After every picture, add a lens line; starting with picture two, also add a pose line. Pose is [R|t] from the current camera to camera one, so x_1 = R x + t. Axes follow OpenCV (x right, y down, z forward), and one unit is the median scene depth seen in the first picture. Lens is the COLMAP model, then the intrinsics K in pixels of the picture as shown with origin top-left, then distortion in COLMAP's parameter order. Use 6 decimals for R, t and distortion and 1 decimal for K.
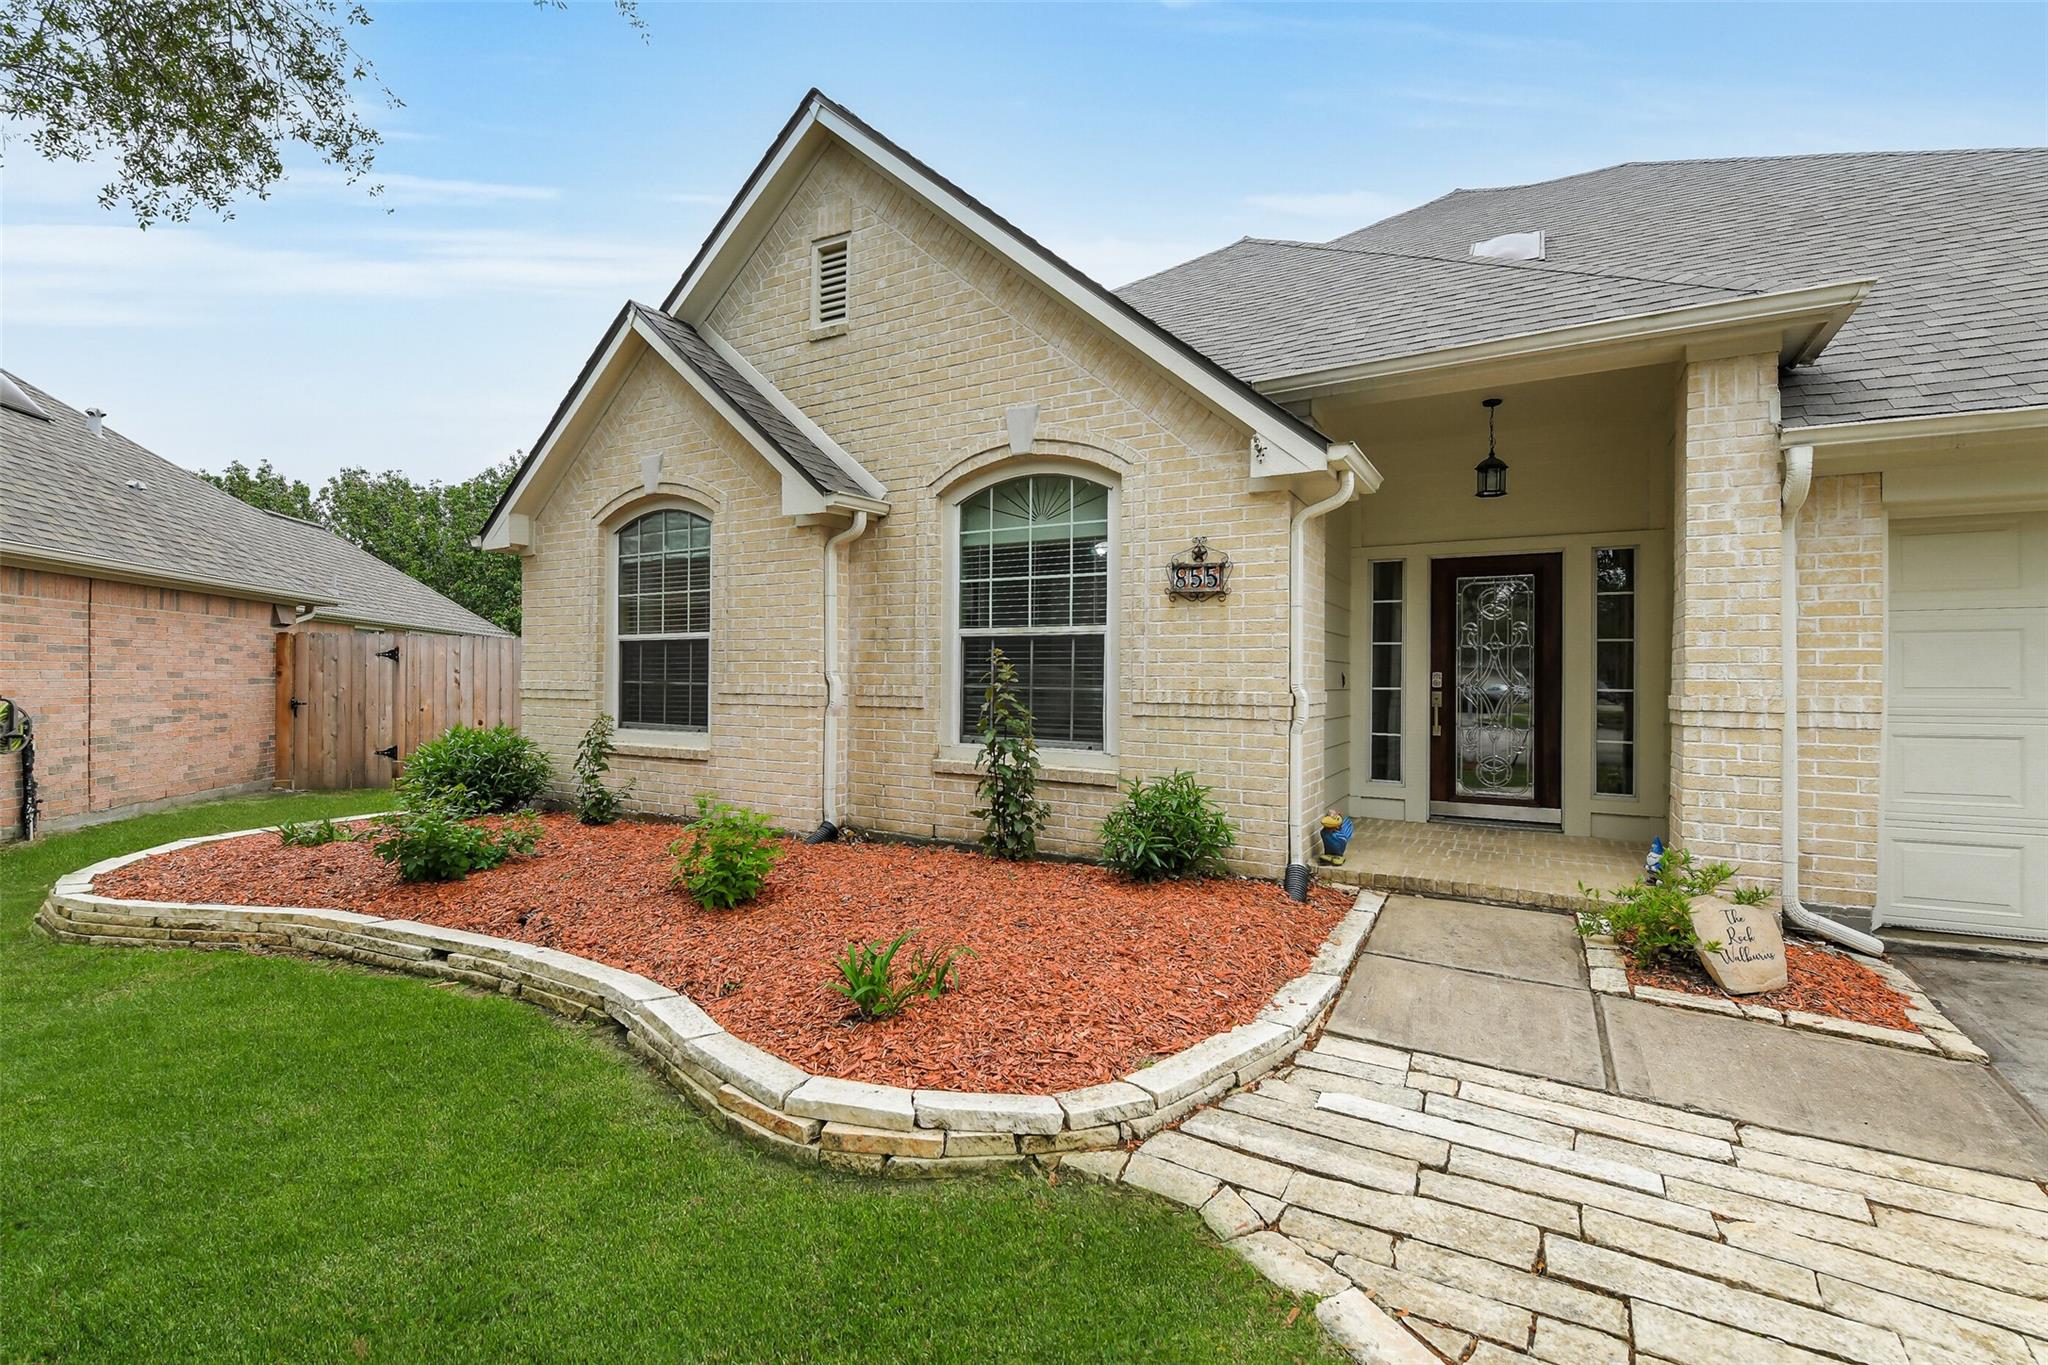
lens RADIAL K [[883.6, 0, 1026.4], [0, 883.6, 671.5], [0, 0, 1]] dist [-0.002182, -0.009247]
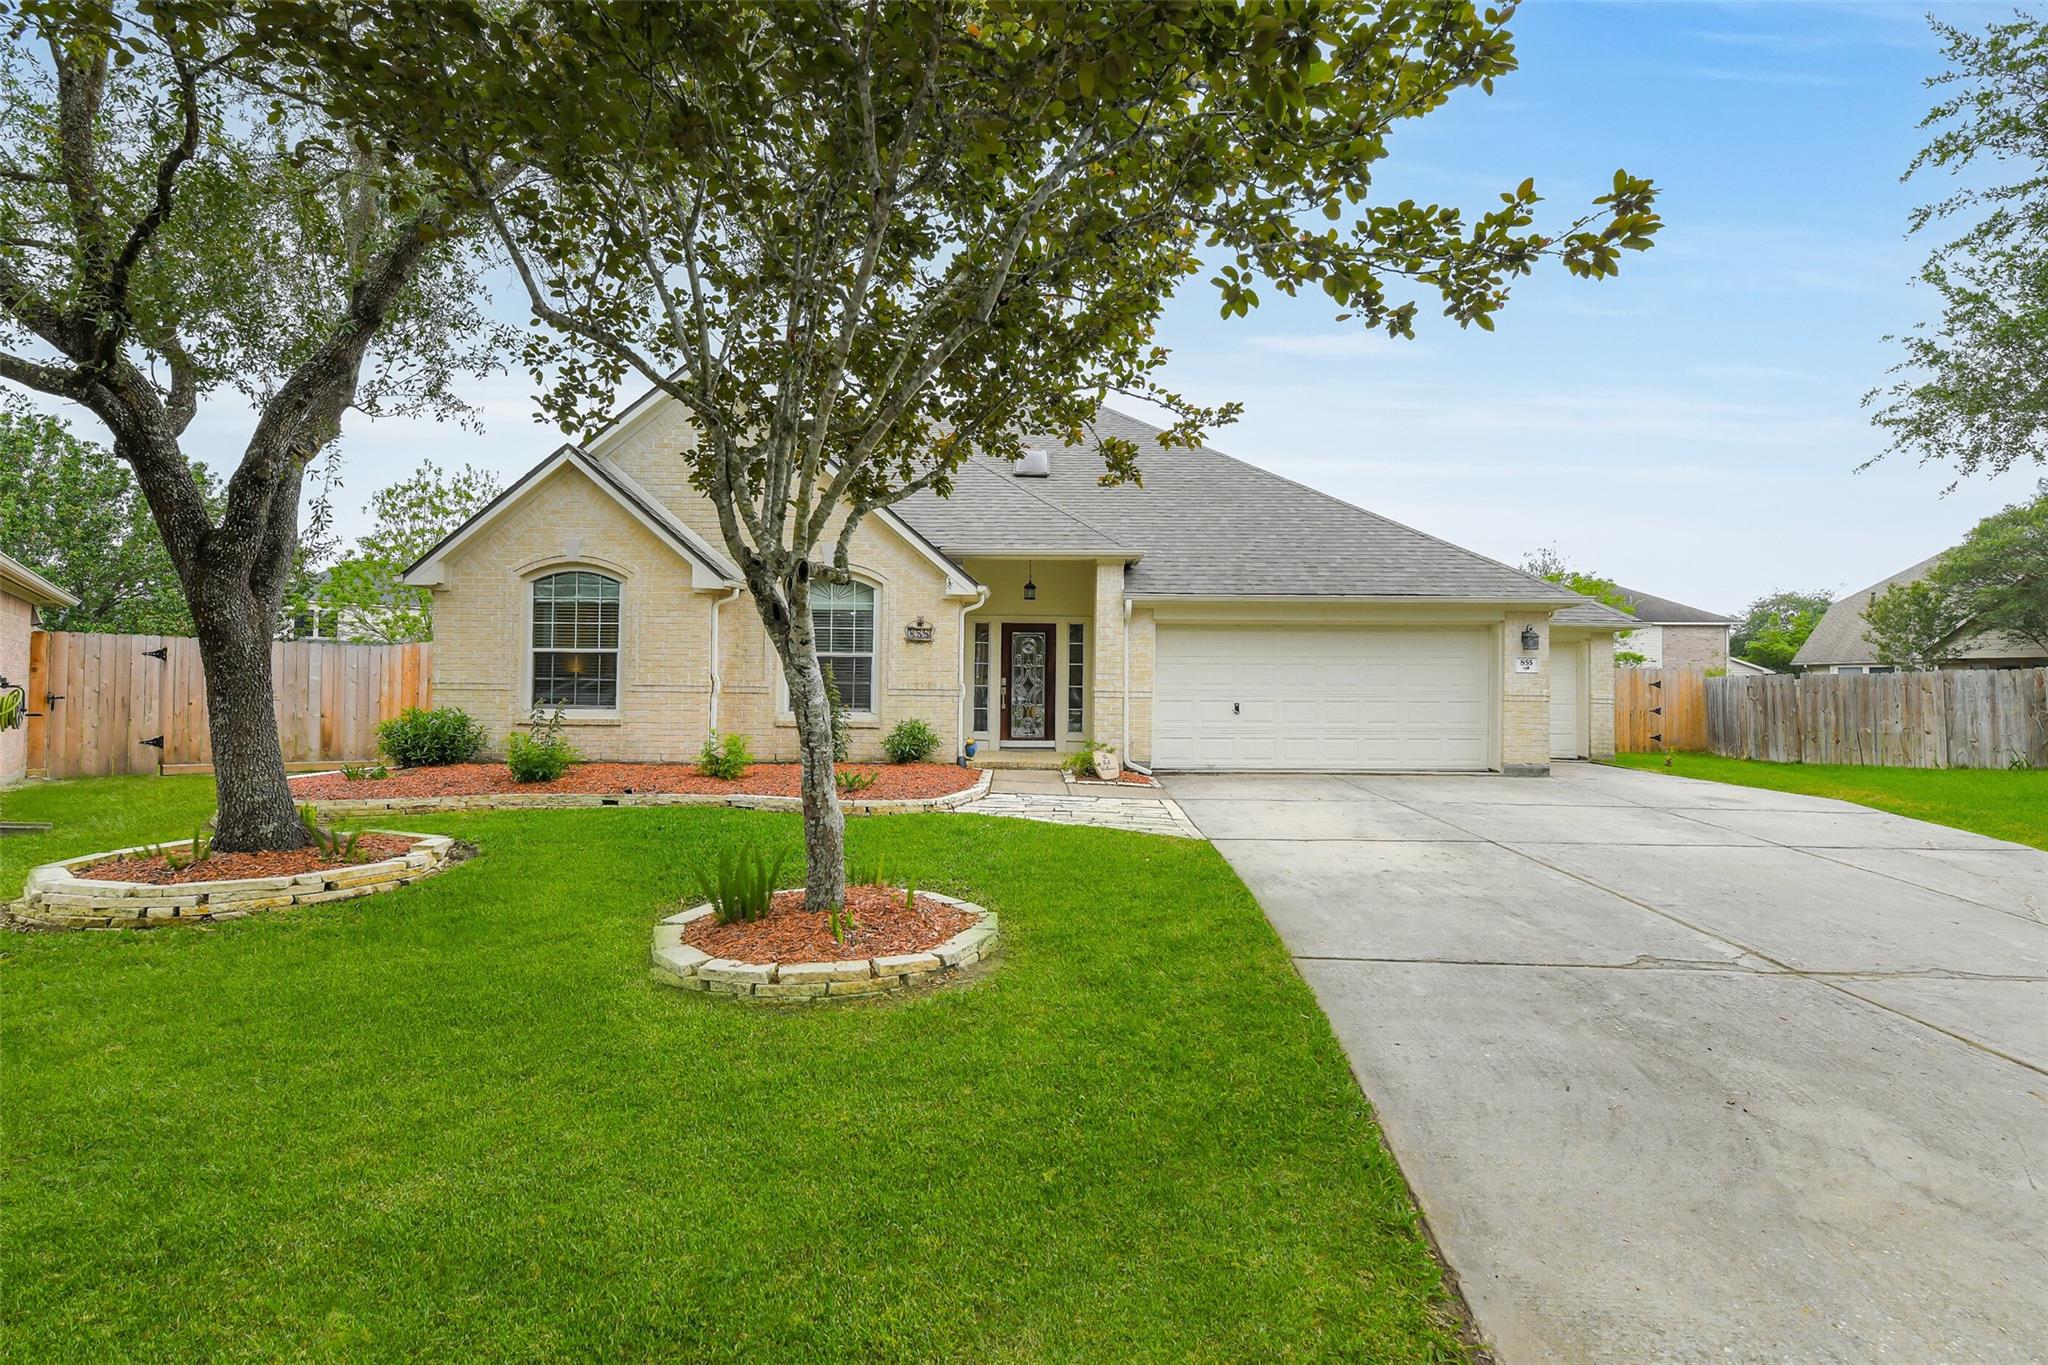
lens RADIAL K [[883.6, 0, 1026.4], [0, 883.6, 671.5], [0, 0, 1]] dist [-0.002182, -0.009247]
pose [[0.869198, 0.015673, 0.494215, -0.557609], [-0.008155, 0.999816, -0.017364, 0.022846], [-0.494396, 0.011062, 0.869166, -0.899029]]
